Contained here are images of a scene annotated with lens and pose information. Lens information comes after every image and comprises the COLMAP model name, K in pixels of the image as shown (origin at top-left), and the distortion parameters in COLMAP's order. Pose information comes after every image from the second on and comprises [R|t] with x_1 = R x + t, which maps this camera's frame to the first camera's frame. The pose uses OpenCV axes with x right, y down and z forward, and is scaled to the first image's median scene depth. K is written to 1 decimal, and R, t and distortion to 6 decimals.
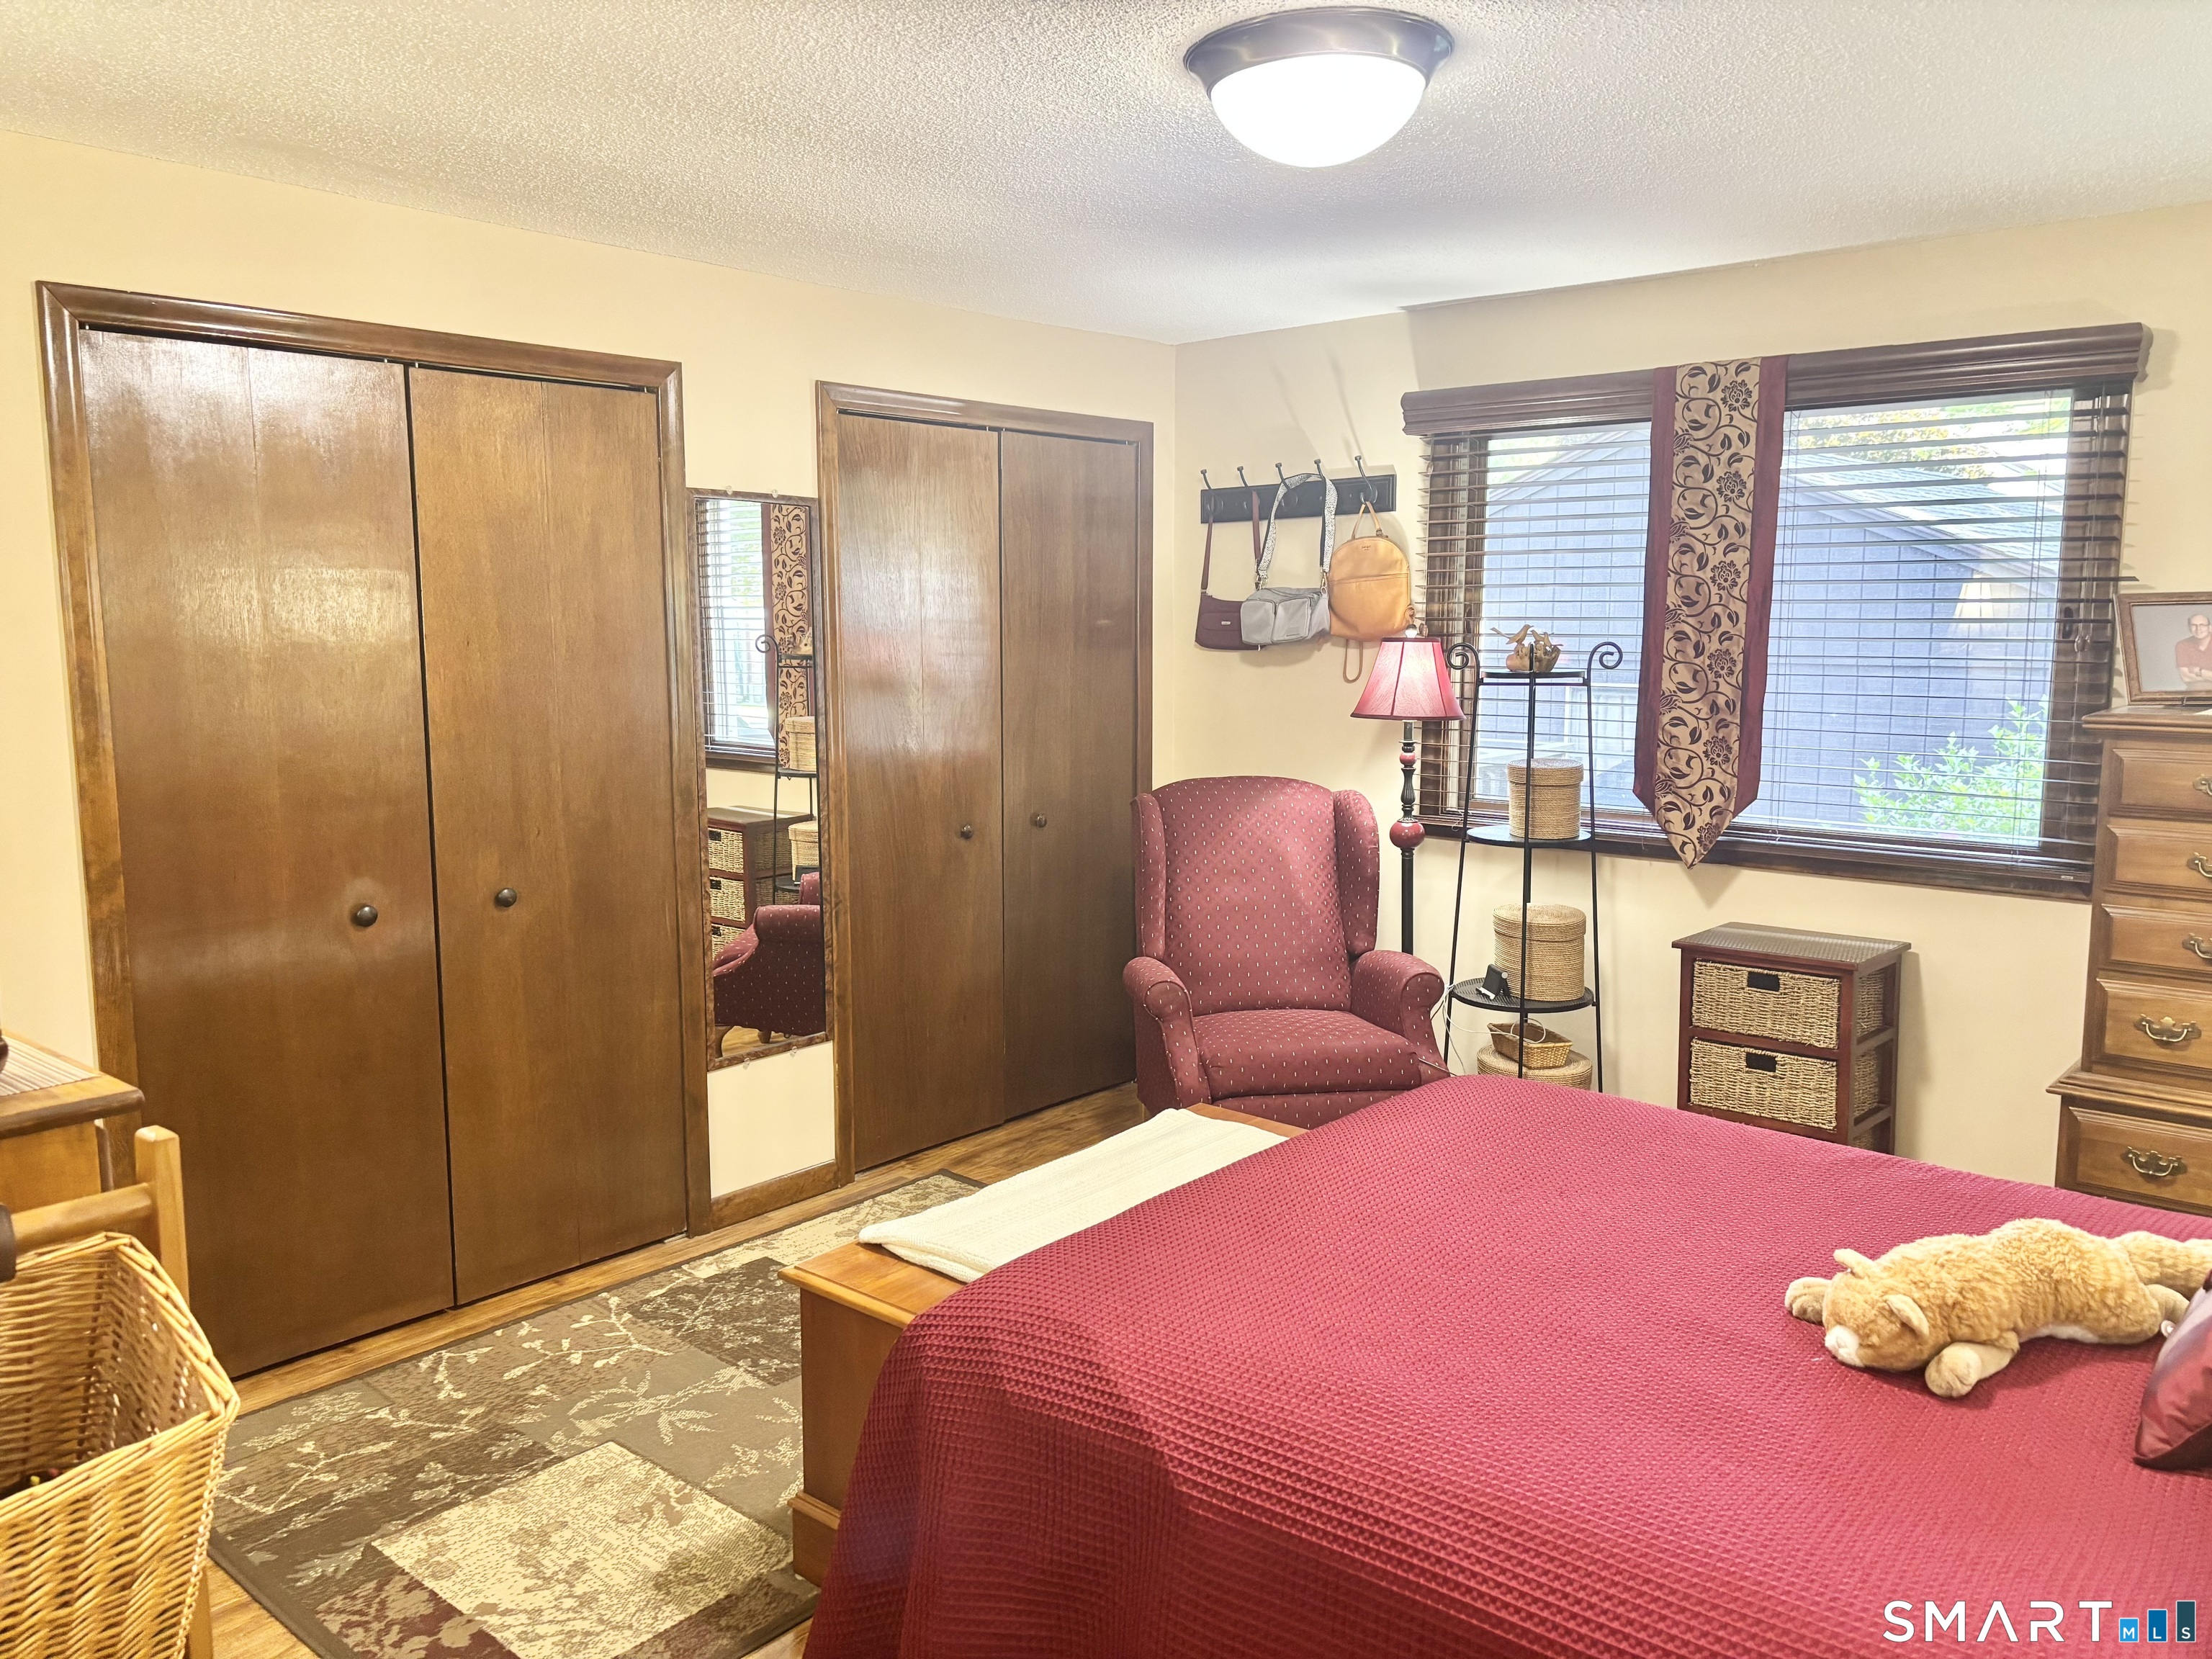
lens RADIAL K [[1660.9, 0, 1114.3], [0, 1660.9, 834.1], [0, 0, 1]] dist [0.085864, -0.100433]
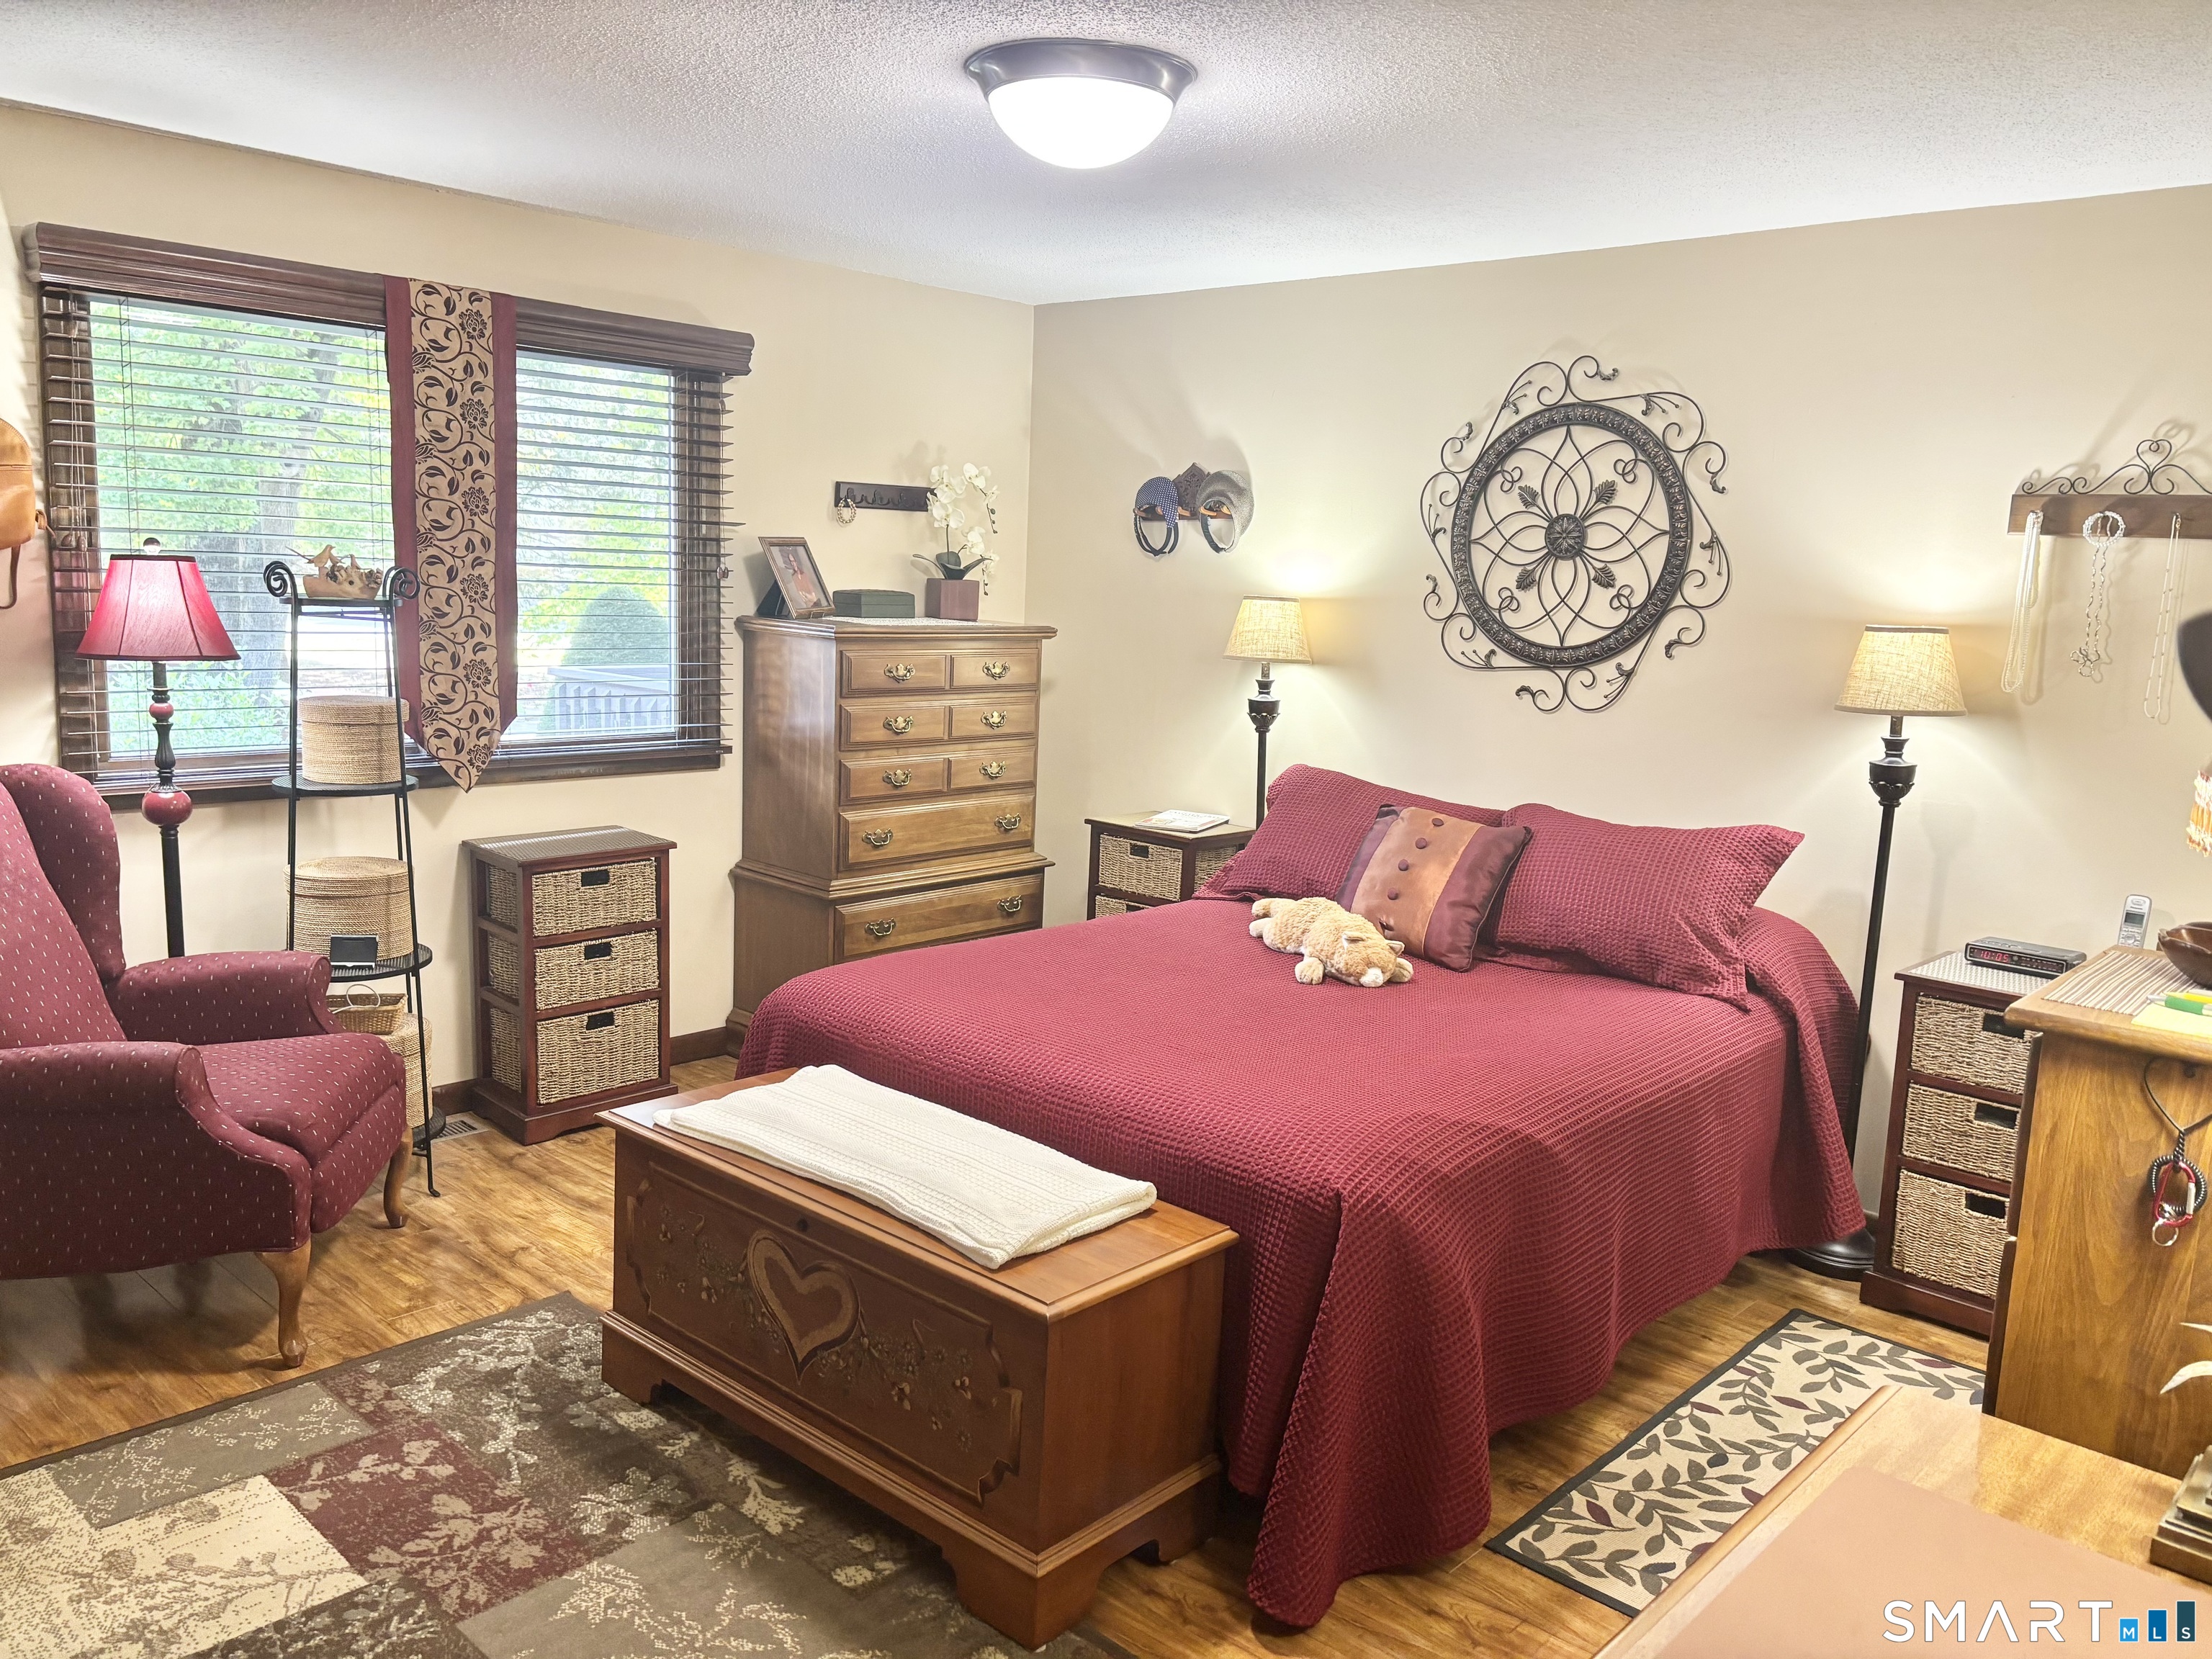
lens RADIAL K [[1660.9, 0, 1114.3], [0, 1660.9, 834.1], [0, 0, 1]] dist [0.085864, -0.100433]
pose [[0.055608, -0.160901, 0.985403, -0.662604], [0.095365, 0.983274, 0.155172, -0.077707], [-0.993888, 0.085344, 0.070022, 0.566528]]
